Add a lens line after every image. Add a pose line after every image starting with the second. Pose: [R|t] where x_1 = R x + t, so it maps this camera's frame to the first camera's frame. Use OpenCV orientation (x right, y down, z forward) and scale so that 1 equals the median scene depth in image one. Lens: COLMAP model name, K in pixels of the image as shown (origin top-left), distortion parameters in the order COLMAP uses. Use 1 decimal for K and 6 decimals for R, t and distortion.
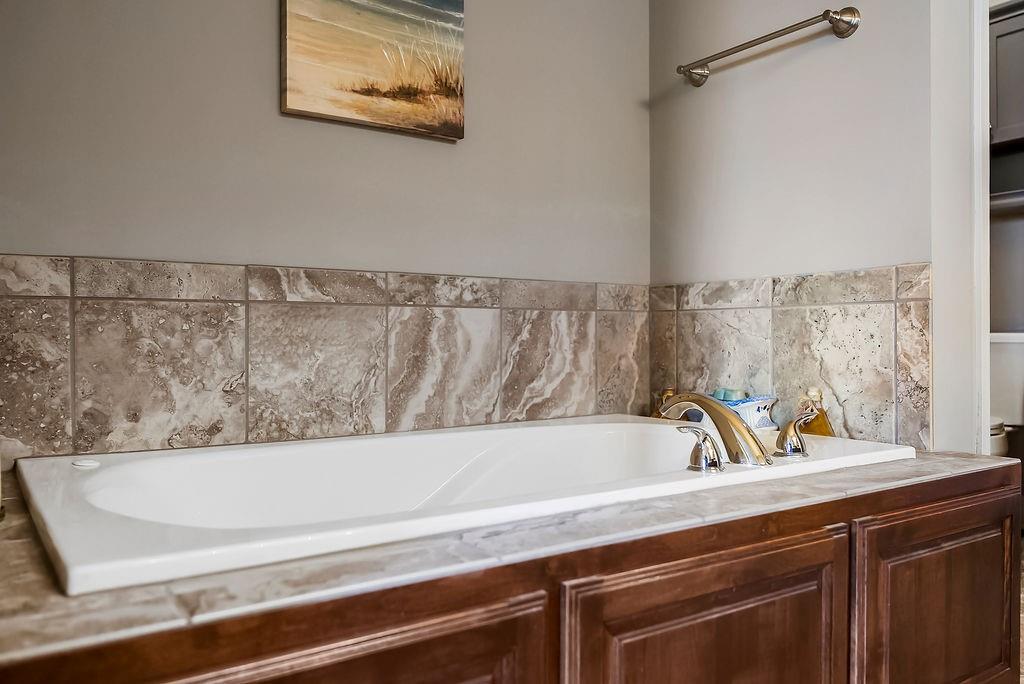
lens RADIAL K [[790.3, 0, 512.0], [0, 790.3, 342.0], [0, 0, 1]] dist [0.031504, -0.001869]
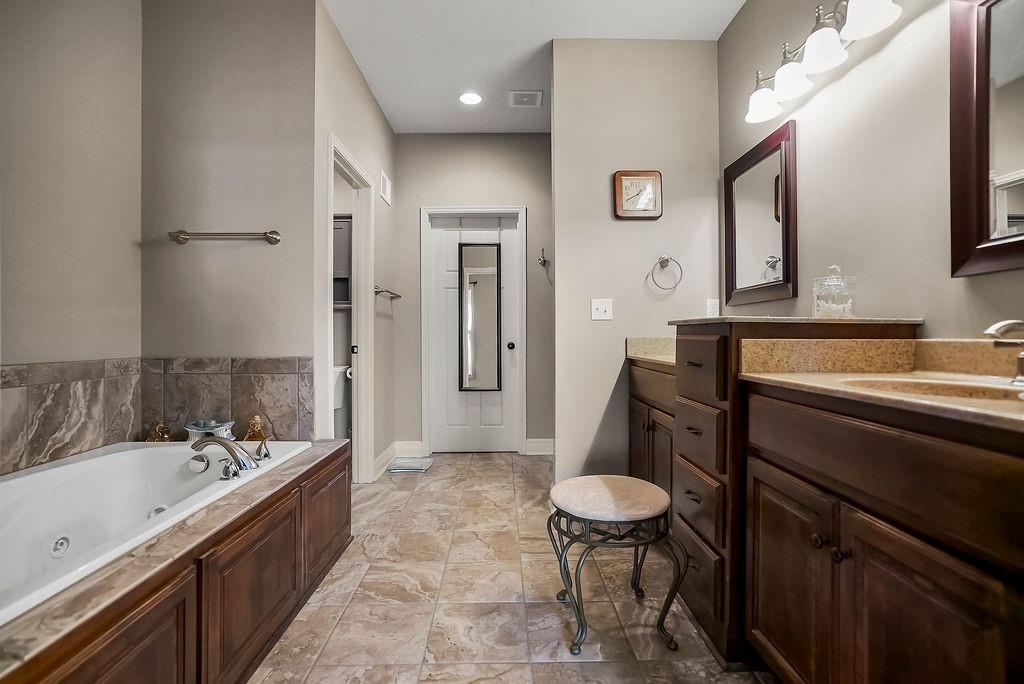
lens RADIAL K [[480.4, 0, 509.9], [0, 480.4, 331.9], [0, 0, 1]] dist [-0.046438, 0.025948]
pose [[0.554720, 0.003373, 0.832030, -0.228326], [0.006119, 0.999948, -0.008133, -0.122885], [-0.832014, 0.009603, 0.554671, -0.166524]]
